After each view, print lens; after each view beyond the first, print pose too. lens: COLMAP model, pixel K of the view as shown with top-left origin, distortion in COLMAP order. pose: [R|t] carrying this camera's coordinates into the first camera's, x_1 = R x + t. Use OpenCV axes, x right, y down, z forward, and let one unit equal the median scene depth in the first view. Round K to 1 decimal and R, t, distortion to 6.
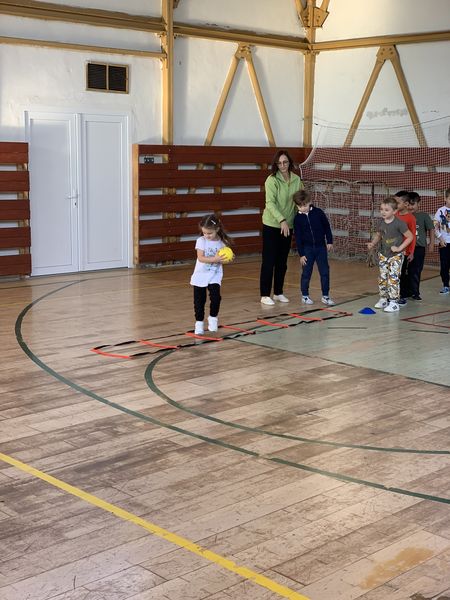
lens RADIAL K [[913.3, 0, 215.5], [0, 913.3, 300.8], [0, 0, 1]] dist [0.160177, -0.562327]
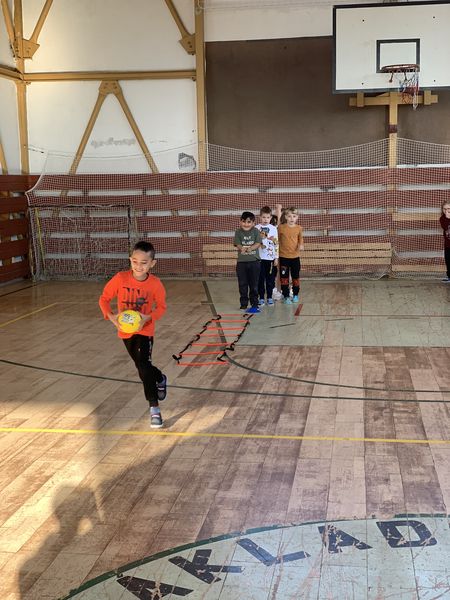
lens RADIAL K [[913.3, 0, 215.5], [0, 913.3, 300.8], [0, 0, 1]] dist [0.160177, -0.562327]
pose [[0.791760, -0.104176, 0.601883, -0.398046], [0.121935, 0.992473, 0.011379, -0.016776], [-0.598538, 0.064381, 0.798503, 0.079737]]
